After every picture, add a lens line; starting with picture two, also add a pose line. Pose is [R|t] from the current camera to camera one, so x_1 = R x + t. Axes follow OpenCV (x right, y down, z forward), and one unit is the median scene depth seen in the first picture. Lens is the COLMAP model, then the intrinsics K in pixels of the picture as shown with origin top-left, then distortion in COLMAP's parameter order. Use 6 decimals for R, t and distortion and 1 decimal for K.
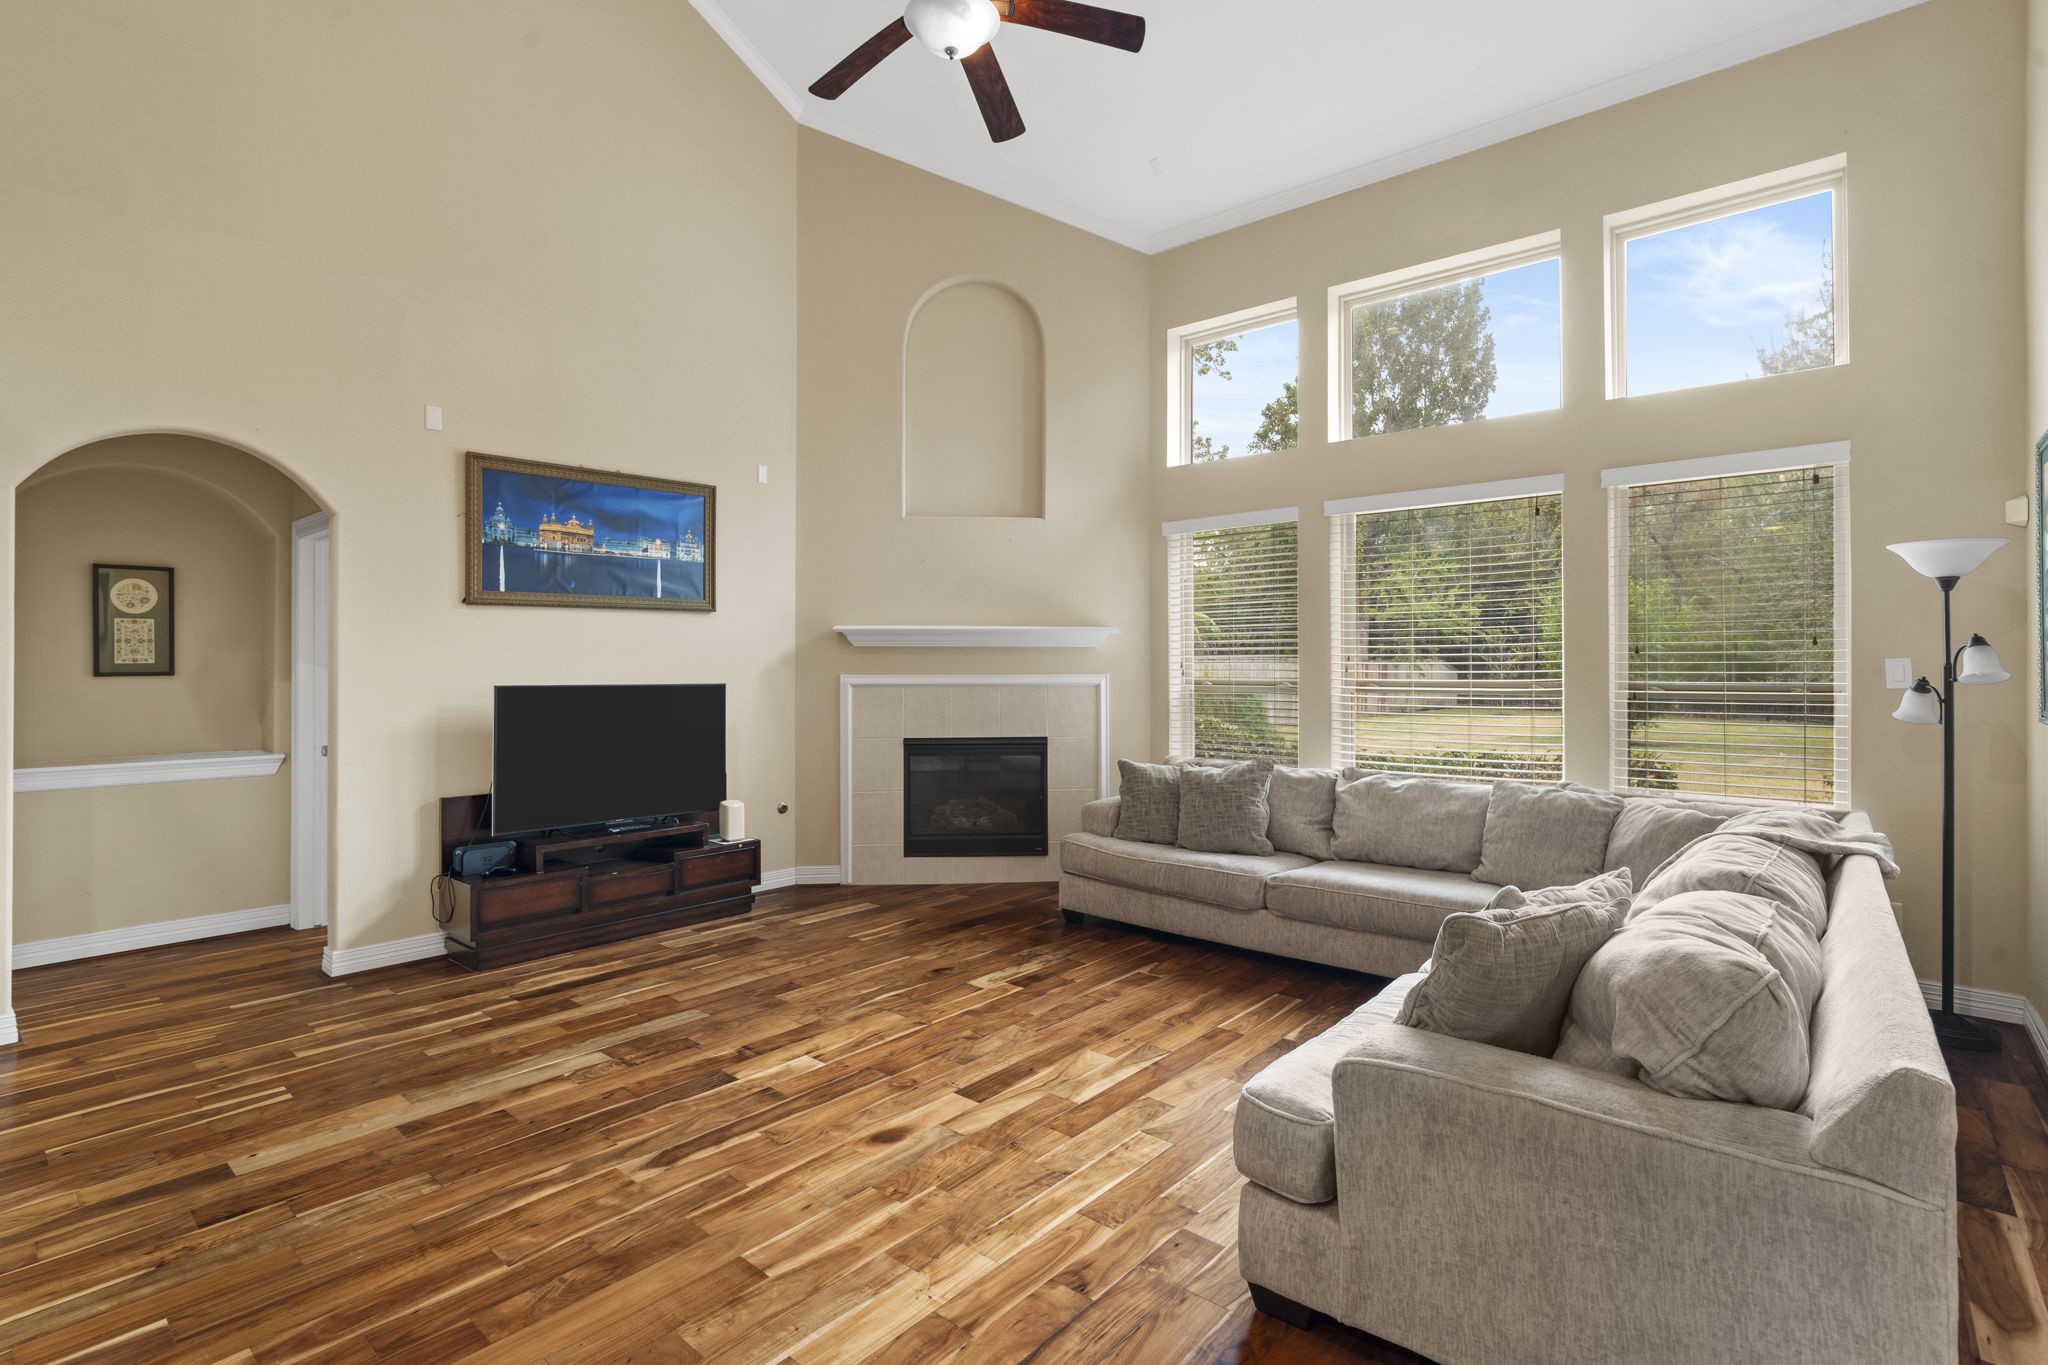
lens RADIAL K [[986.3, 0, 1030.4], [0, 986.3, 669.9], [0, 0, 1]] dist [0.015331, 0.000845]
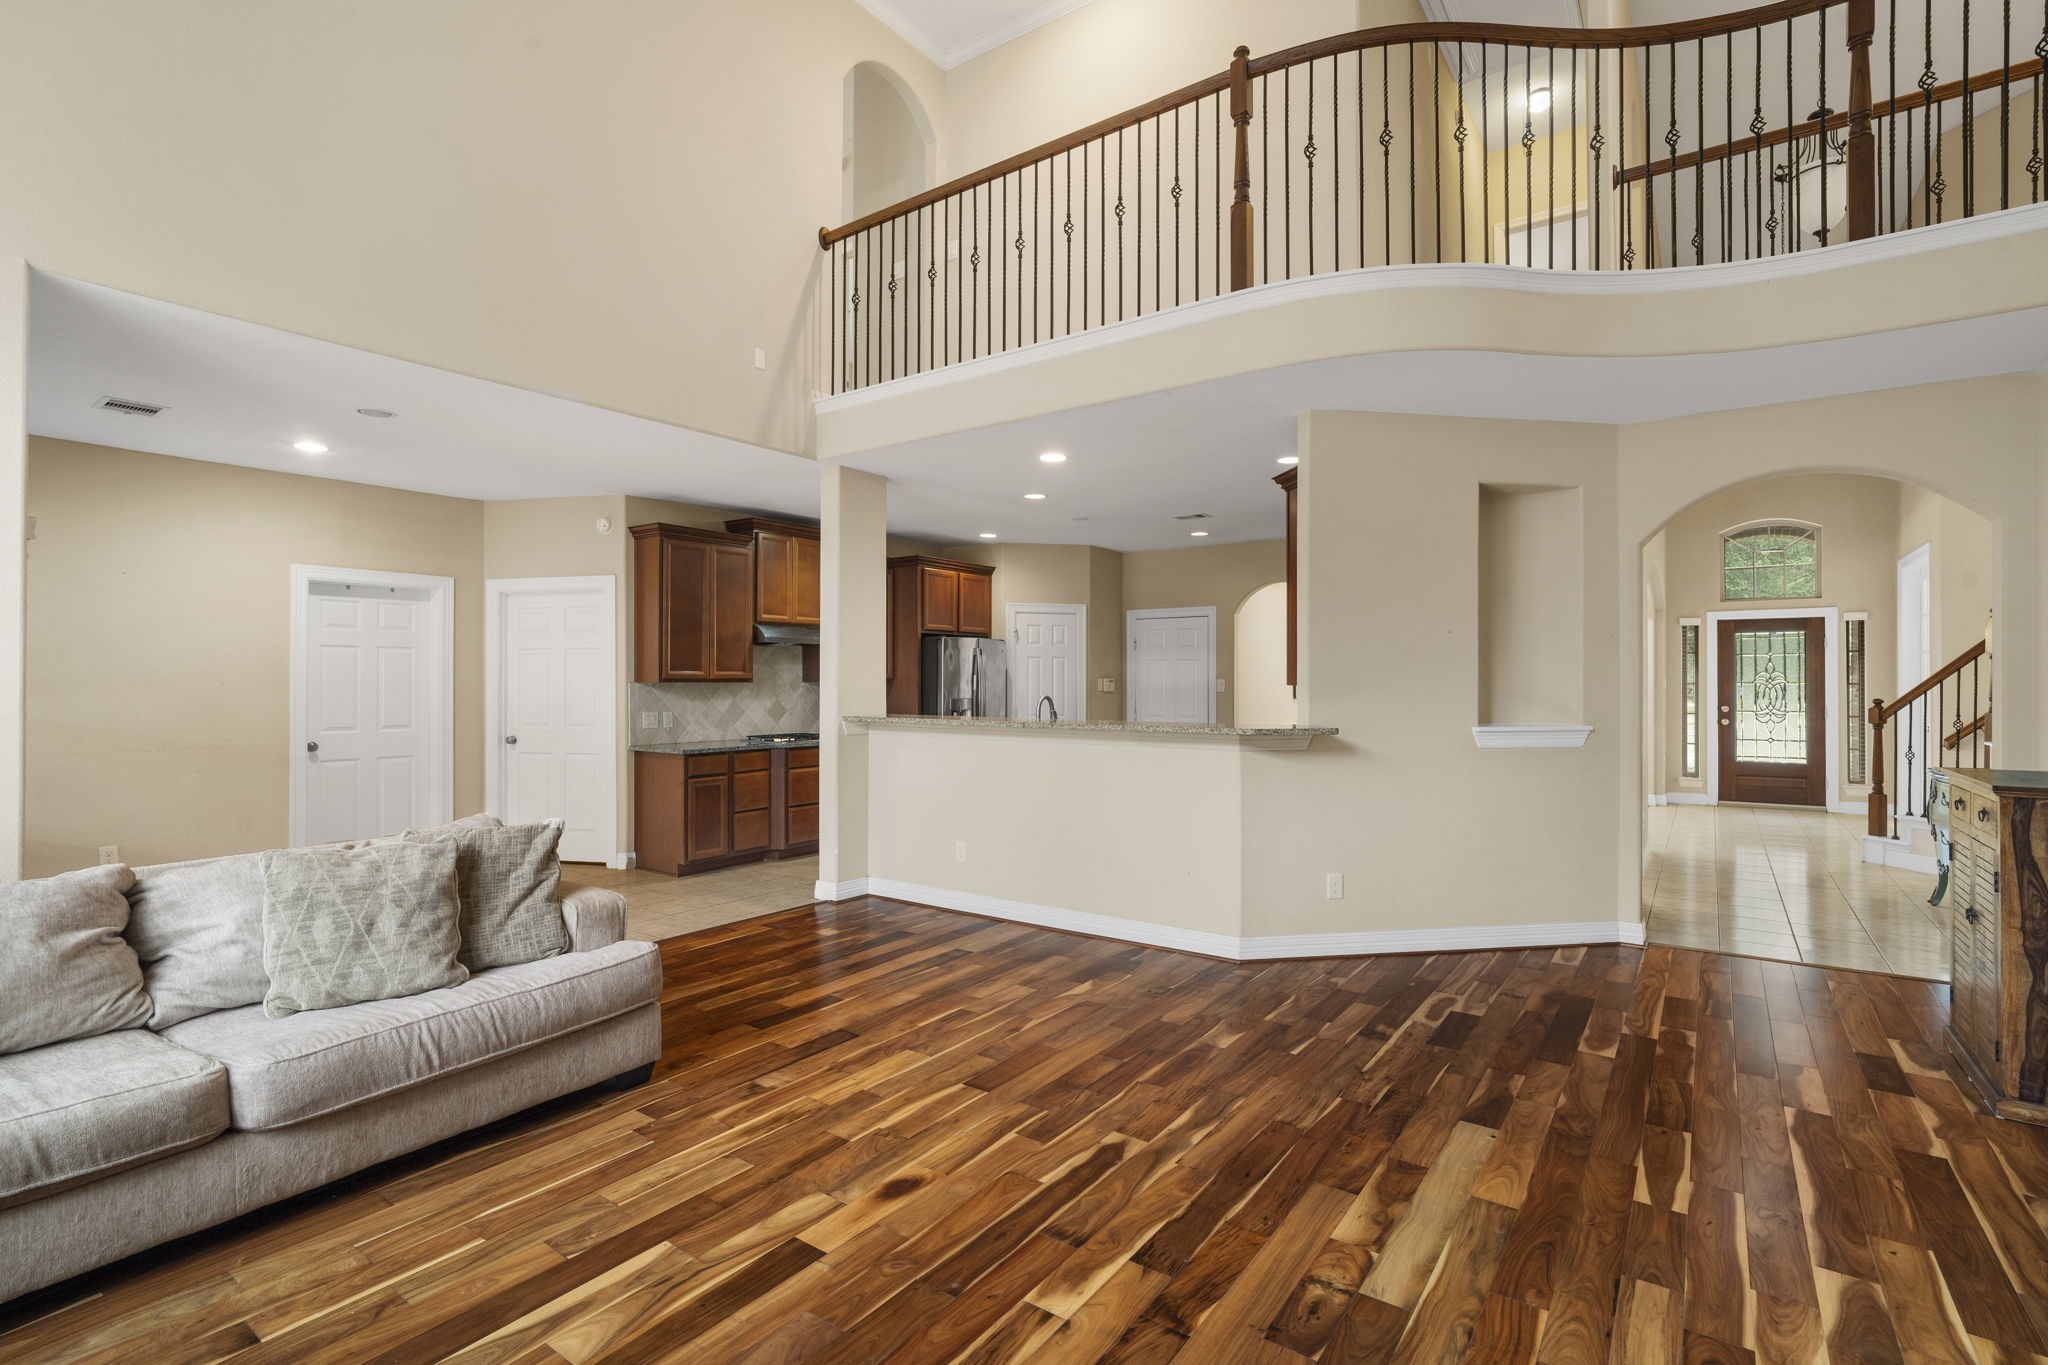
lens RADIAL K [[986.3, 0, 1014.1], [0, 986.3, 673.3], [0, 0, 1]] dist [0.015331, 0.000845]
pose [[-0.997412, 0.003121, -0.071829, -0.180031], [0.003258, 0.999993, -0.001793, -0.009496], [0.071823, -0.002023, -0.997415, 1.906803]]
